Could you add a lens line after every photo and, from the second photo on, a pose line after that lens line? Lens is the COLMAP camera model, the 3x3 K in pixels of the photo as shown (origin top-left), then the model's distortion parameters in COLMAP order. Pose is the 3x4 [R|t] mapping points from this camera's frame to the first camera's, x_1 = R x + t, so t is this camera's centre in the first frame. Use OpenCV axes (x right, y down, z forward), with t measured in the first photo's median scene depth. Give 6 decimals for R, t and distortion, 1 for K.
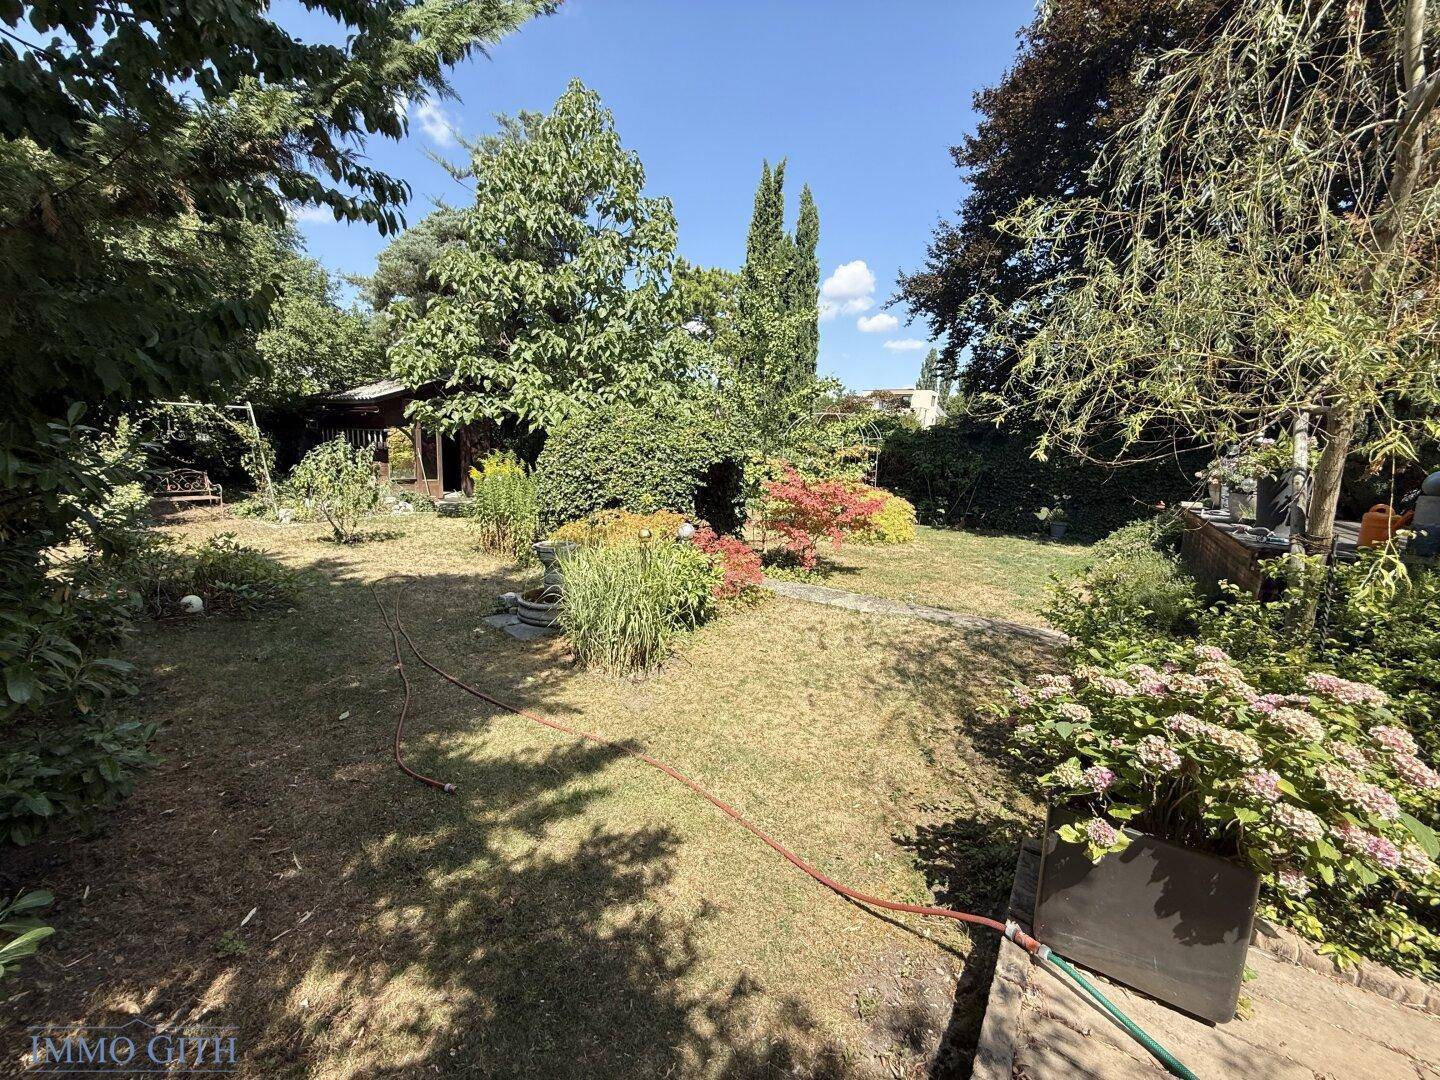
lens RADIAL K [[574.1, 0, 718.9], [0, 574.1, 539.6], [0, 0, 1]] dist [0.001318, -0.000707]
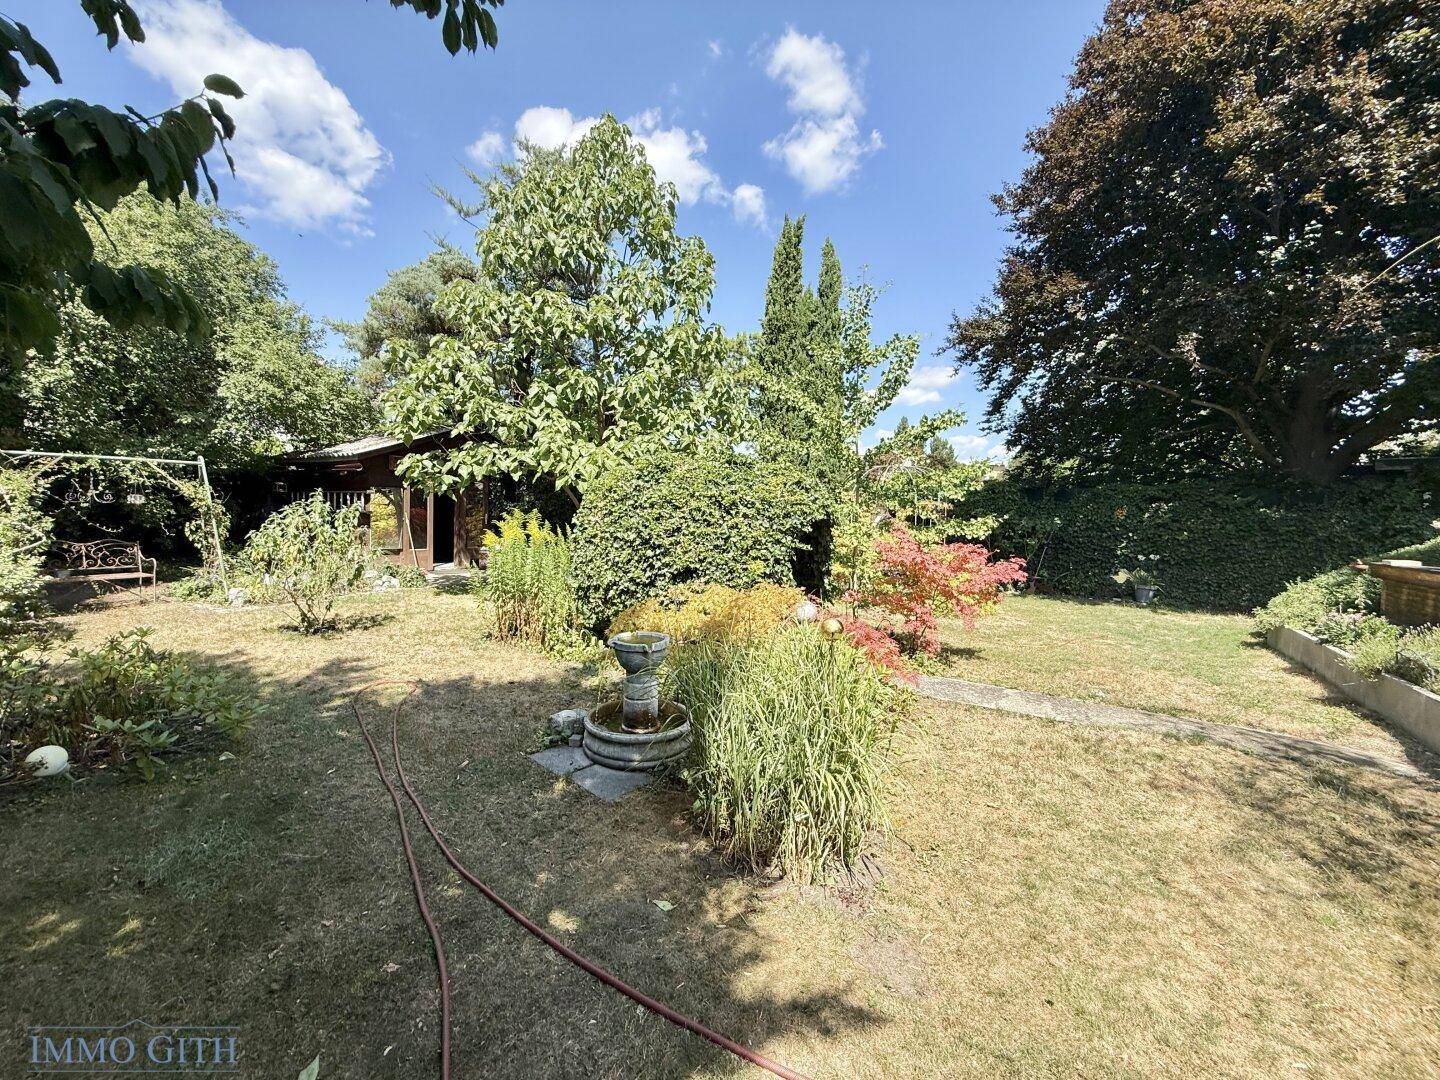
lens RADIAL K [[574.1, 0, 719.7], [0, 574.1, 538.2], [0, 0, 1]] dist [0.001318, -0.000707]
pose [[0.998908, -0.014759, 0.044334, -0.130427], [0.019880, 0.992889, -0.117373, -0.016044], [-0.042287, 0.118126, 0.992098, 0.185377]]
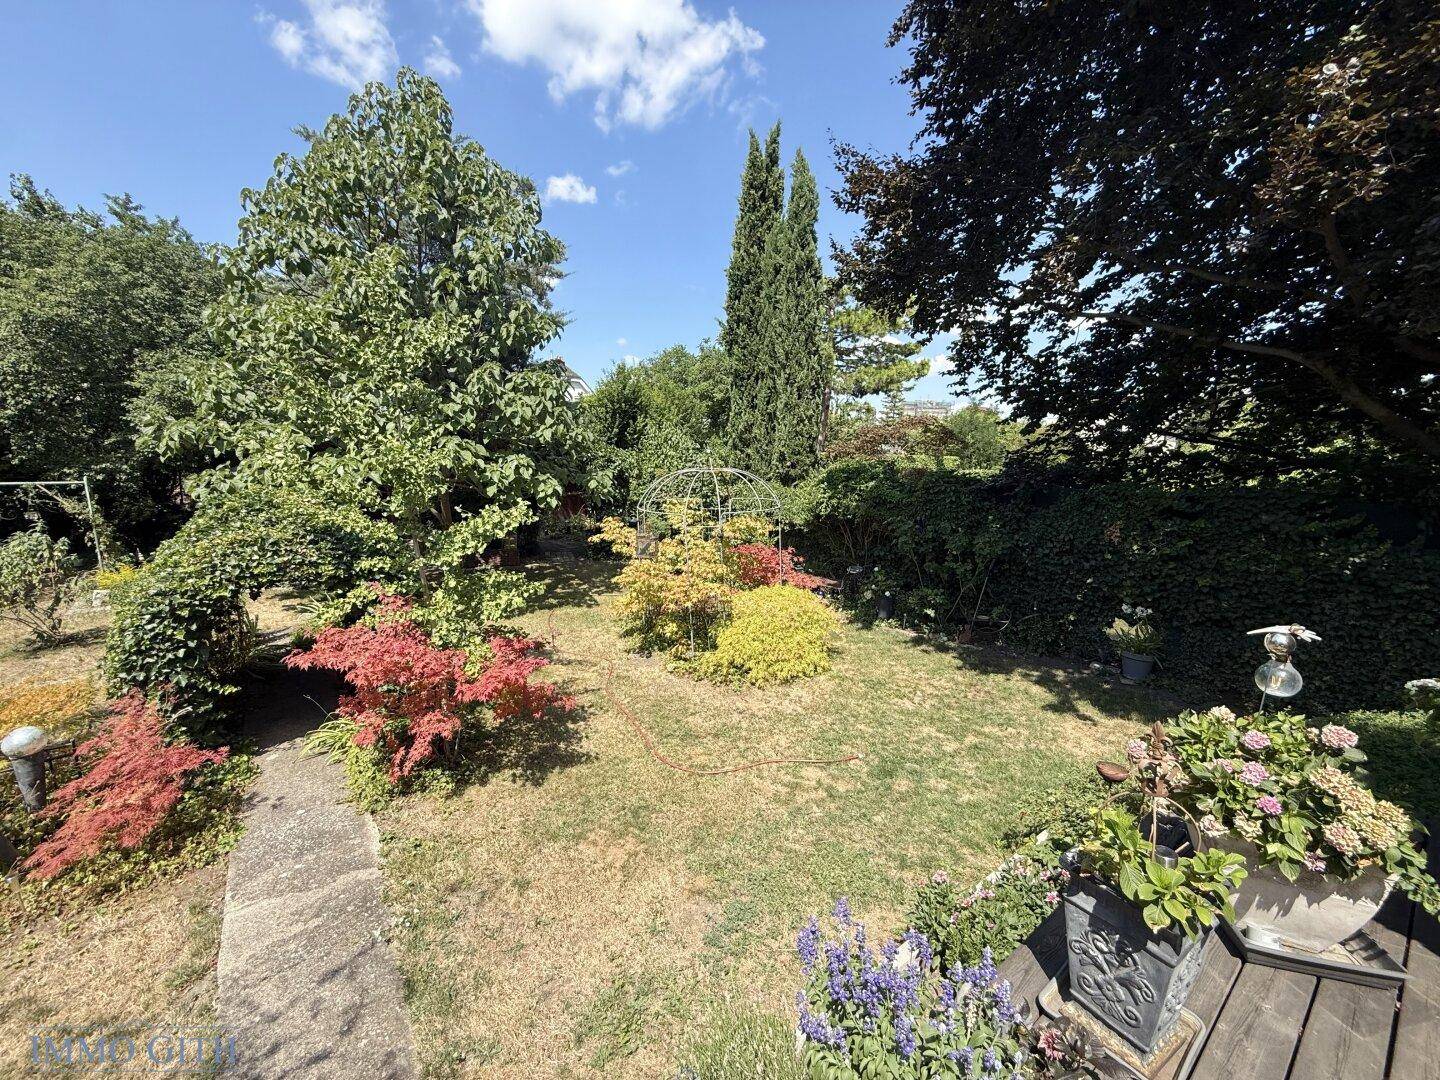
lens RADIAL K [[574.1, 0, 727.3], [0, 574.1, 543.1], [0, 0, 1]] dist [0.001318, -0.000707]
pose [[0.934209, 0.023751, -0.355933, 0.562888], [-0.035838, 0.998982, -0.027403, -0.139481], [0.354920, 0.038356, 0.934109, 0.479855]]
